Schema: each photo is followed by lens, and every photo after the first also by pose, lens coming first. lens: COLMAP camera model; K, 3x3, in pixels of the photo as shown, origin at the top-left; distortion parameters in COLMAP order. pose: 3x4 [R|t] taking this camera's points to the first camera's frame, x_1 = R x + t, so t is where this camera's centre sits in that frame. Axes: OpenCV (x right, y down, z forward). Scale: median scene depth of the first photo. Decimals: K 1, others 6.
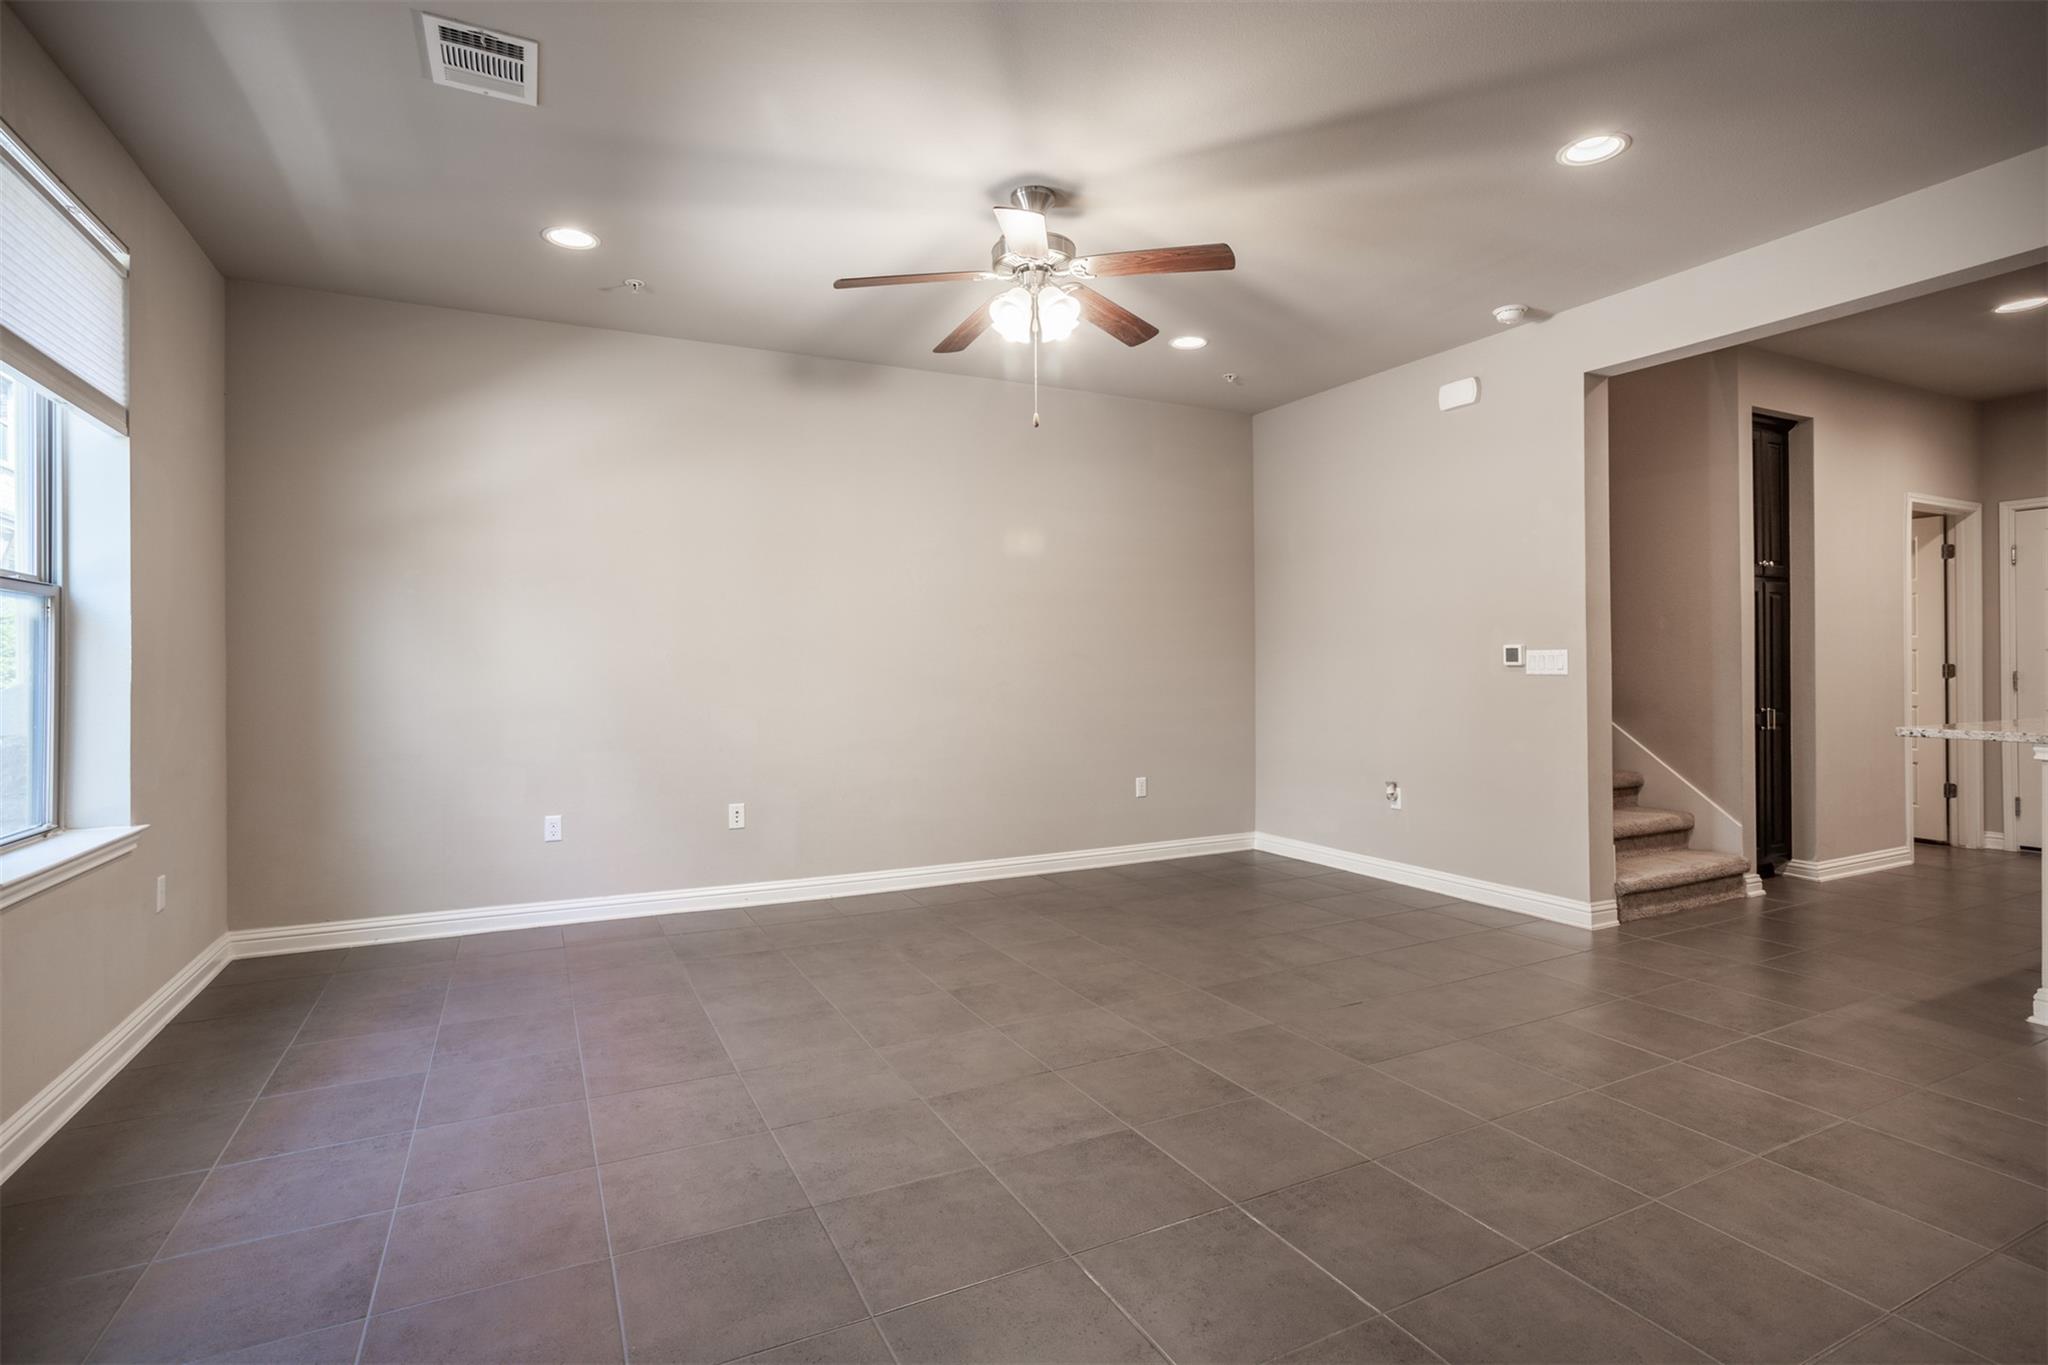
lens RADIAL K [[987.0, 0, 1020.6], [0, 987.0, 661.9], [0, 0, 1]] dist [-0.032346, 0.023424]
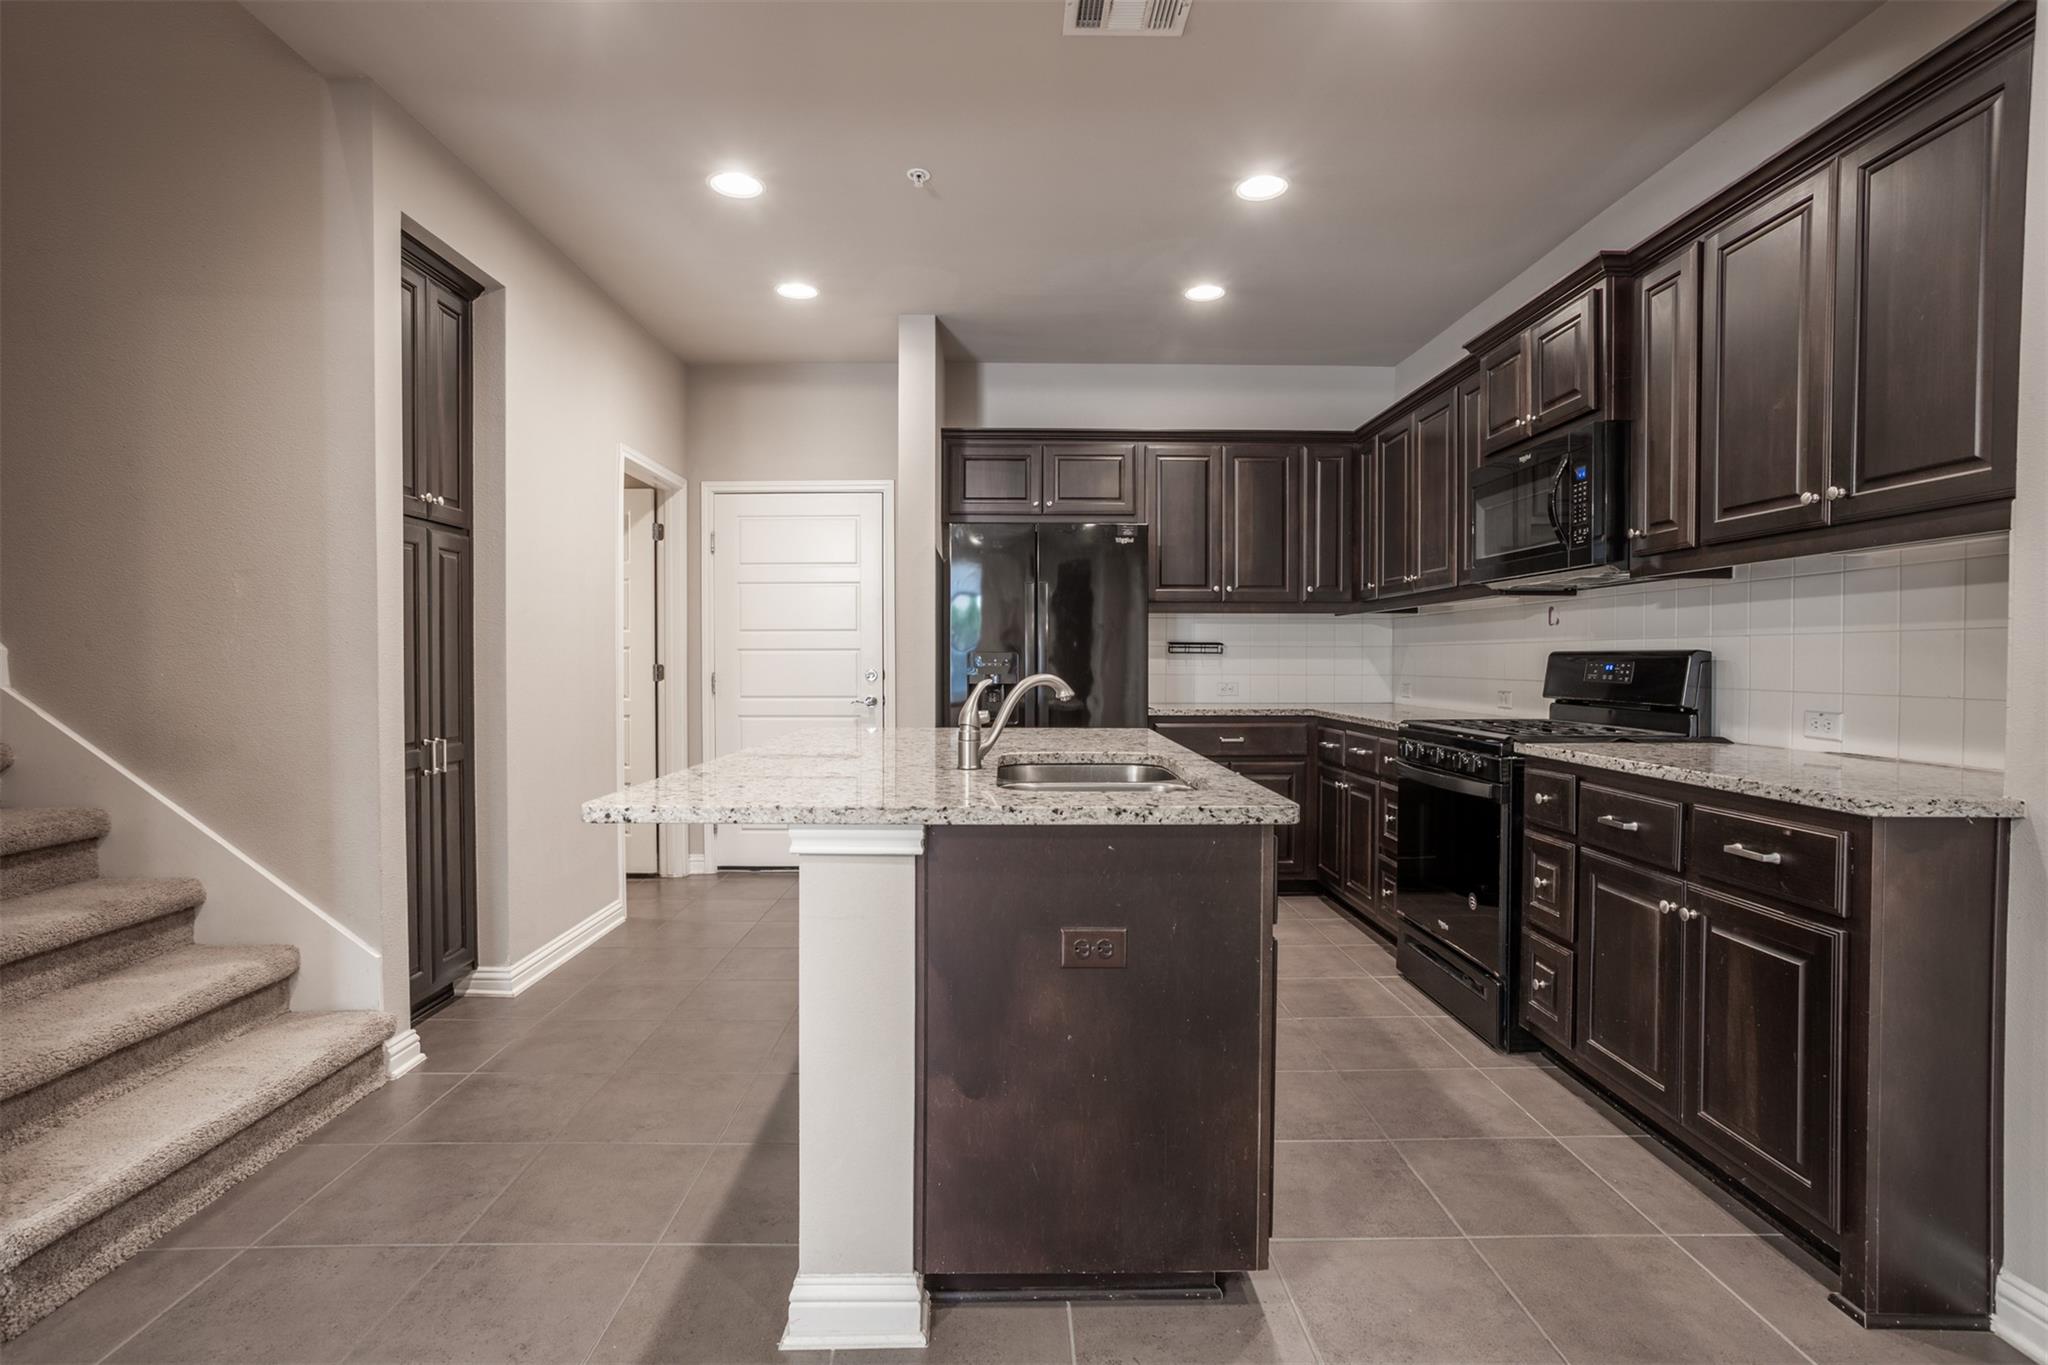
lens RADIAL K [[989.4, 0, 1015.1], [0, 989.4, 678.3], [0, 0, 1]] dist [-0.059491, 0.040157]
pose [[0.443014, -0.011677, 0.896439, 0.375625], [-0.005503, 0.999861, 0.015743, -0.001237], [-0.896498, -0.011907, 0.442888, 0.401054]]
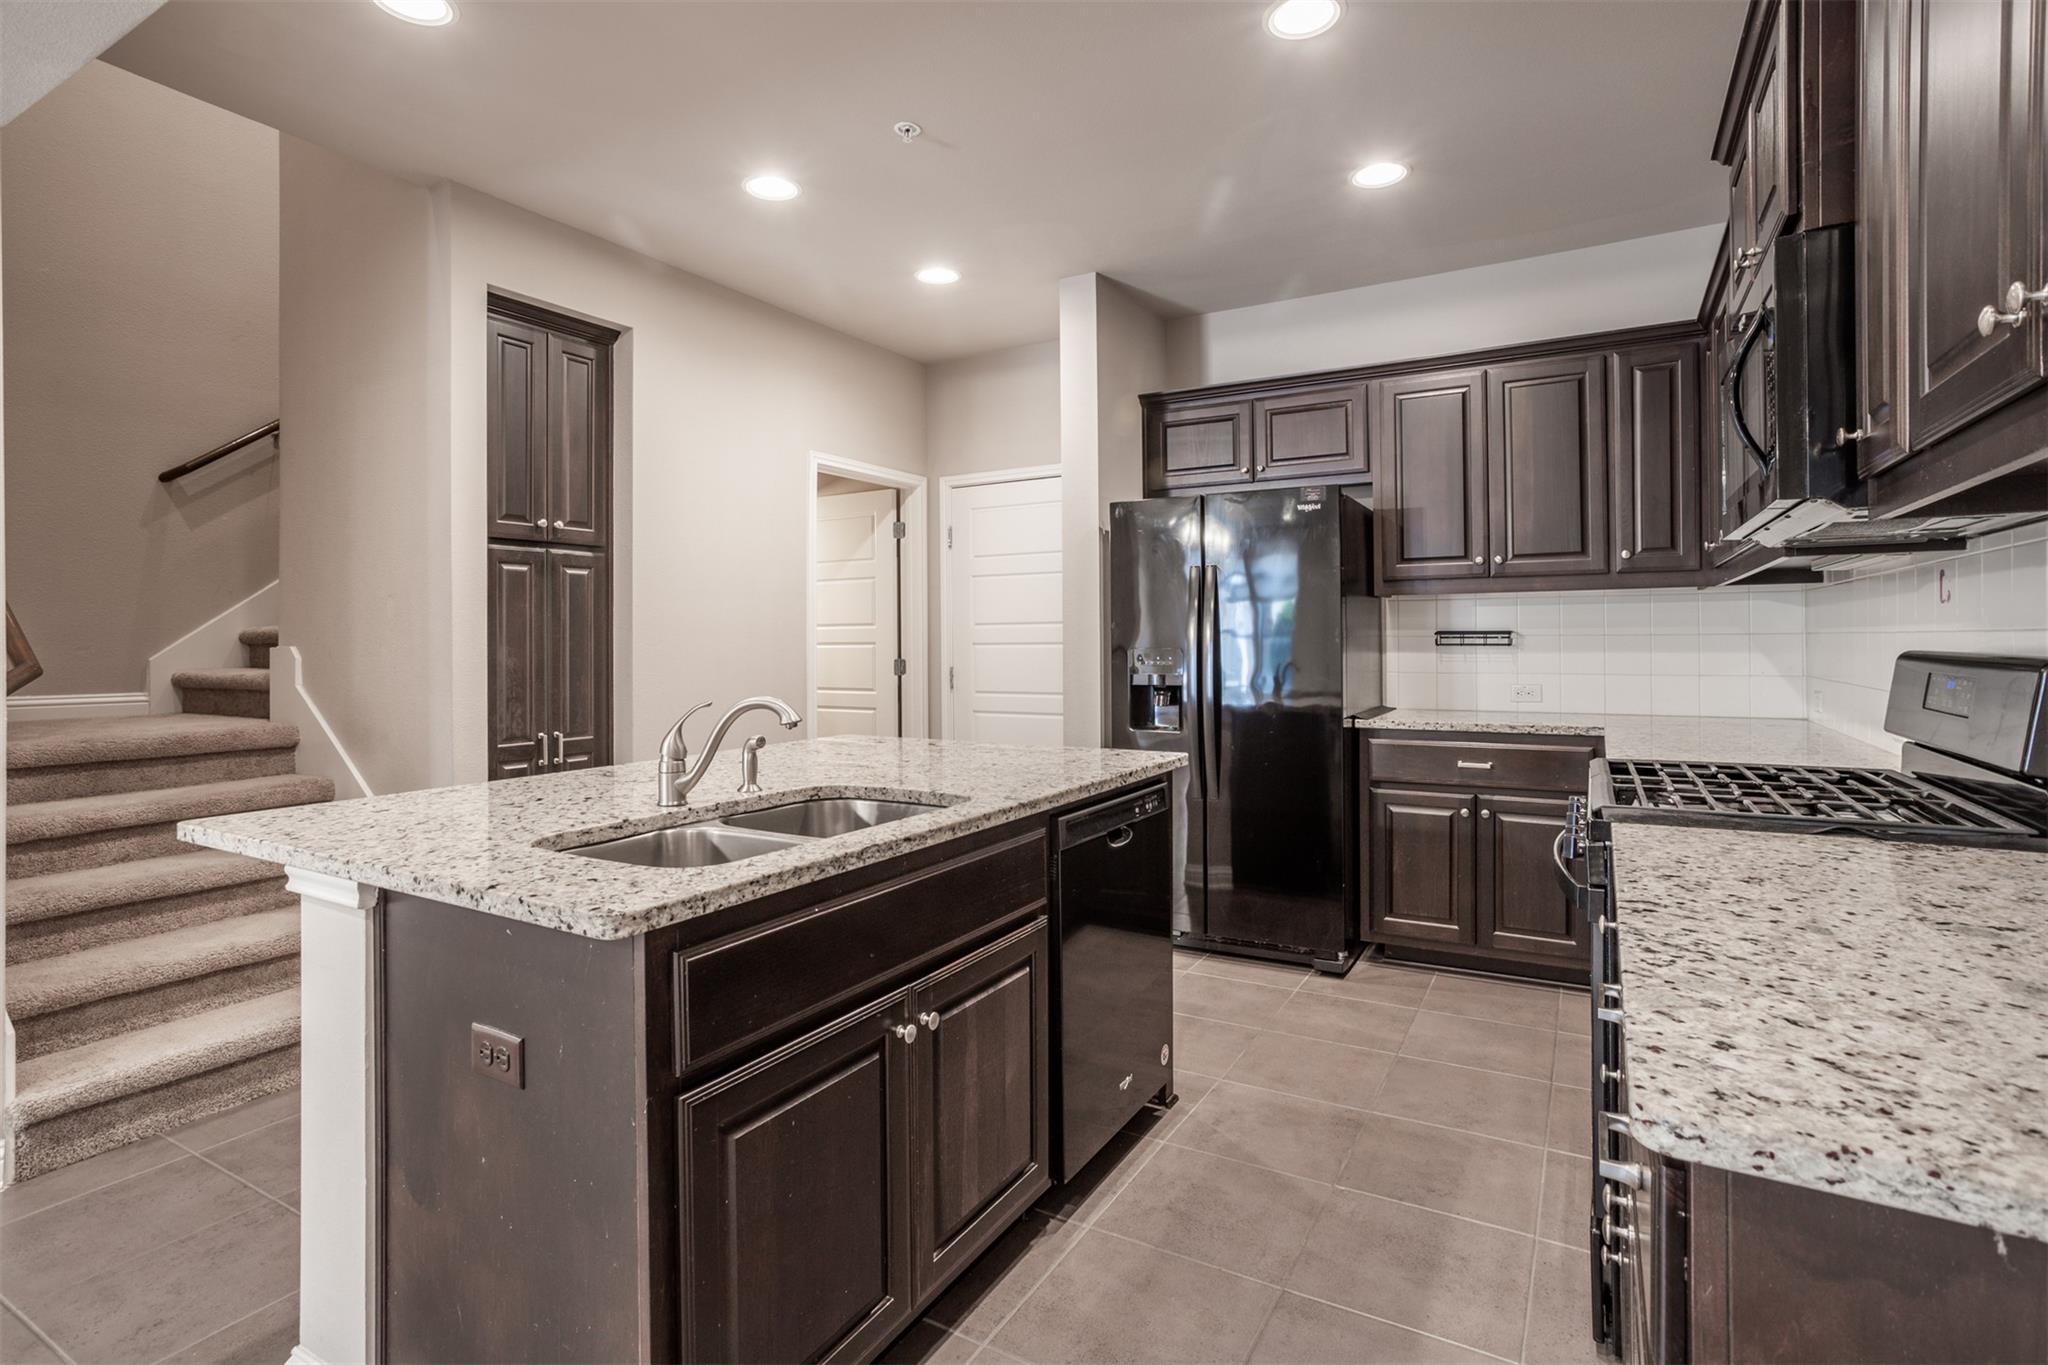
lens RADIAL K [[997.6, 0, 1015.4], [0, 997.6, 644.3], [0, 0, 1]] dist [-0.042429, 0.030161]
pose [[0.842424, -0.003488, 0.538803, 0.651679], [0.002253, 0.999993, 0.002950, -0.016050], [-0.538810, -0.001271, 0.842426, 0.228280]]
